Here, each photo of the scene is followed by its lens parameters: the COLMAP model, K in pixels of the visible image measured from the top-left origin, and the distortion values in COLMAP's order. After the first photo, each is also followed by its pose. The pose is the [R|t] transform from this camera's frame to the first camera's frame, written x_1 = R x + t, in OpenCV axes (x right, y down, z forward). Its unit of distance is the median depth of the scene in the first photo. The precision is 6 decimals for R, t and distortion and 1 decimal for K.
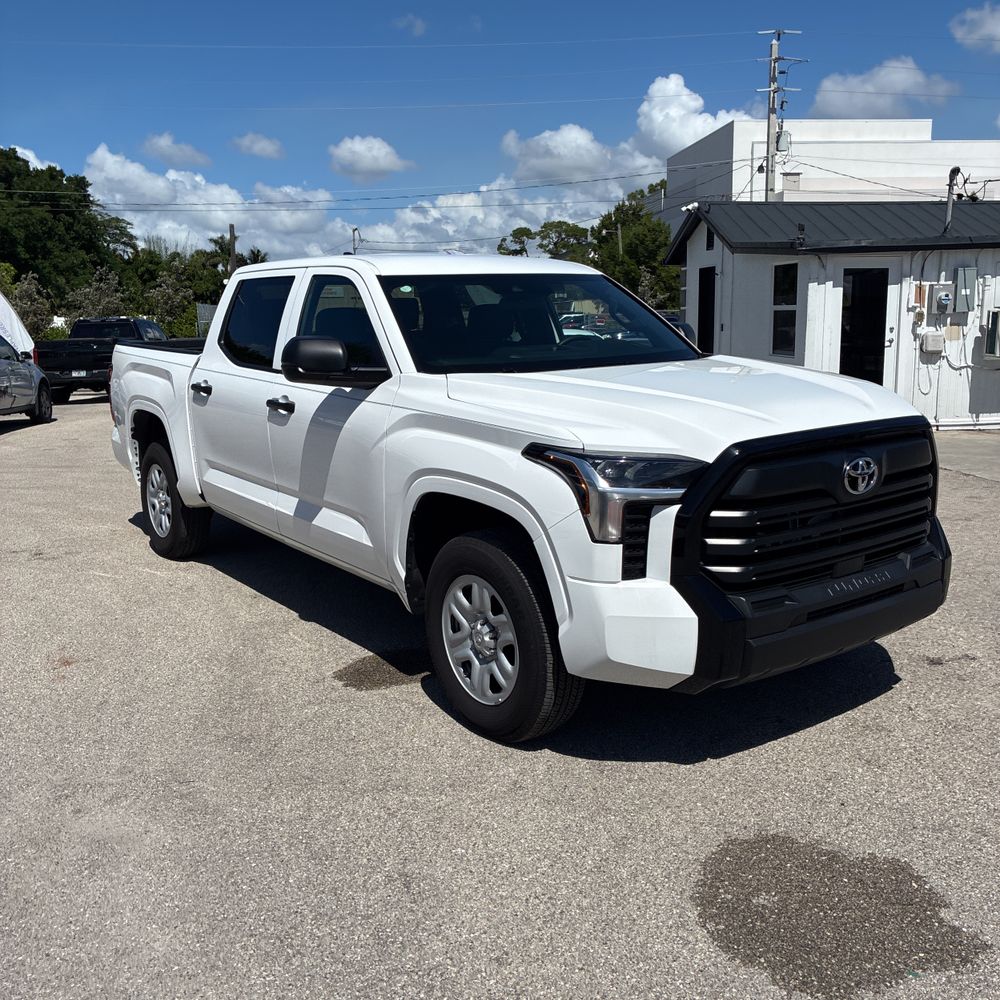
lens RADIAL K [[1001.8, 0, 514.3], [0, 1001.8, 502.9], [0, 0, 1]] dist [0.037249, -0.019694]
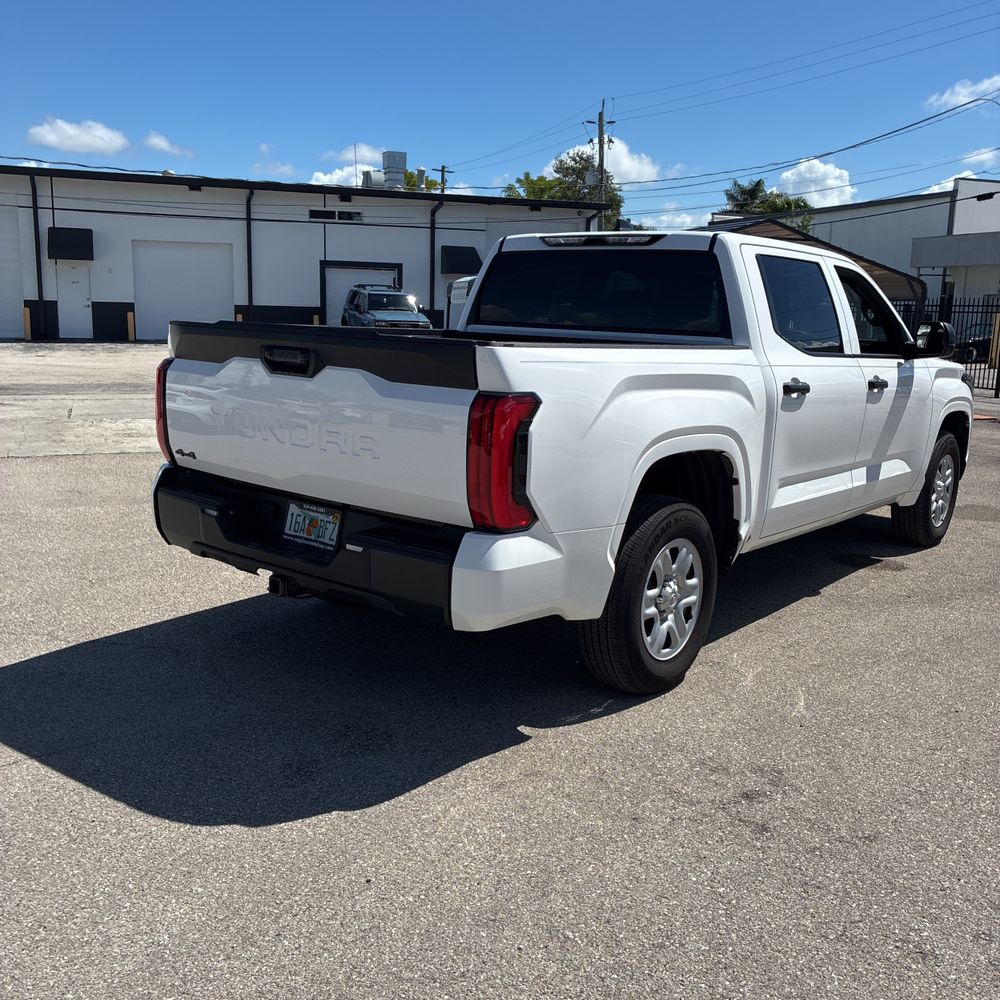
lens RADIAL K [[1009.2, 0, 484.2], [0, 1009.2, 495.9], [0, 0, 1]] dist [0.018118, -0.005504]
pose [[-0.238934, -0.168768, 0.956257, -1.145078], [0.157194, 0.965069, 0.209600, -0.264301], [-0.958228, 0.200398, -0.204059, 1.568274]]
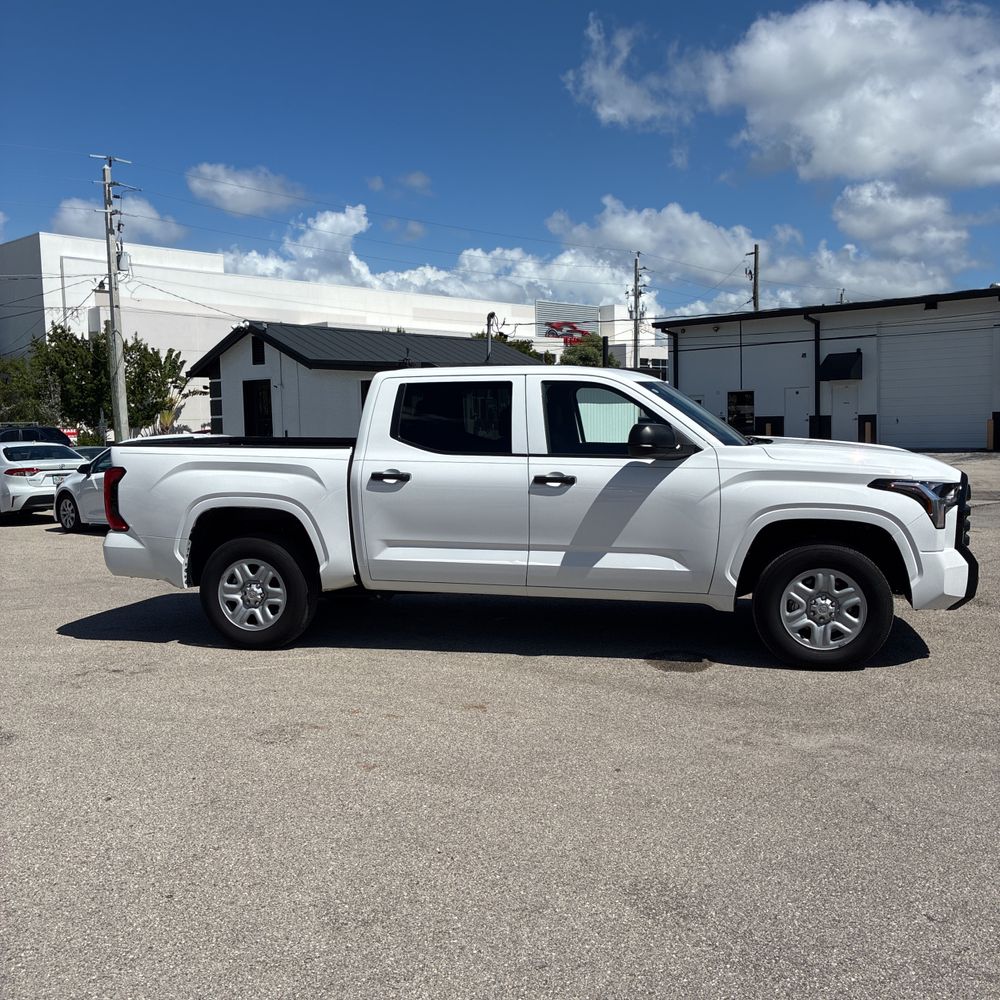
lens RADIAL K [[1012.6, 0, 486.6], [0, 1012.6, 498.6], [0, 0, 1]] dist [0.055150, -0.010526]
pose [[0.758267, -0.052516, 0.649826, -1.072803], [0.128979, 0.989134, -0.070564, 0.006649], [-0.639059, 0.137320, 0.756801, 0.072805]]
